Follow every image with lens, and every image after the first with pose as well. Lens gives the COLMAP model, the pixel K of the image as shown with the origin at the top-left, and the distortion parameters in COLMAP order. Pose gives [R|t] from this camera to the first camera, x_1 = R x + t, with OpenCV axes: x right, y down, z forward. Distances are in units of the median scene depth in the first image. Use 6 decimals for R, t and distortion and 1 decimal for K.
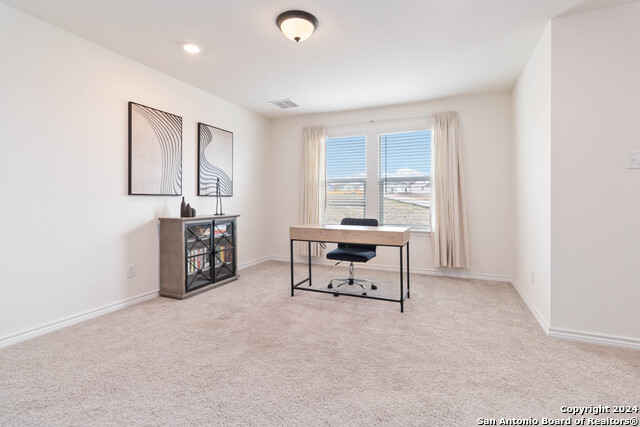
lens RADIAL K [[300.8, 0, 321.7], [0, 300.8, 202.3], [0, 0, 1]] dist [0.001234, 0.000309]
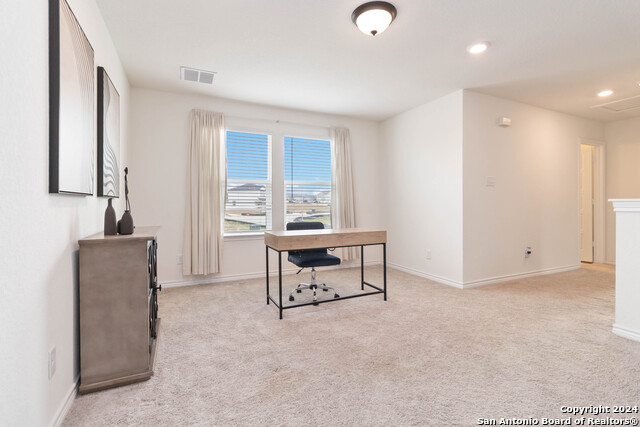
lens RADIAL K [[303.9, 0, 320.4], [0, 303.9, 204.2], [0, 0, 1]] dist [0.003071, 0.000317]
pose [[0.655050, -0.005274, 0.755567, -0.620442], [0.009606, 0.999953, -0.001349, -0.002526], [-0.755524, 0.008142, 0.655070, 0.341769]]
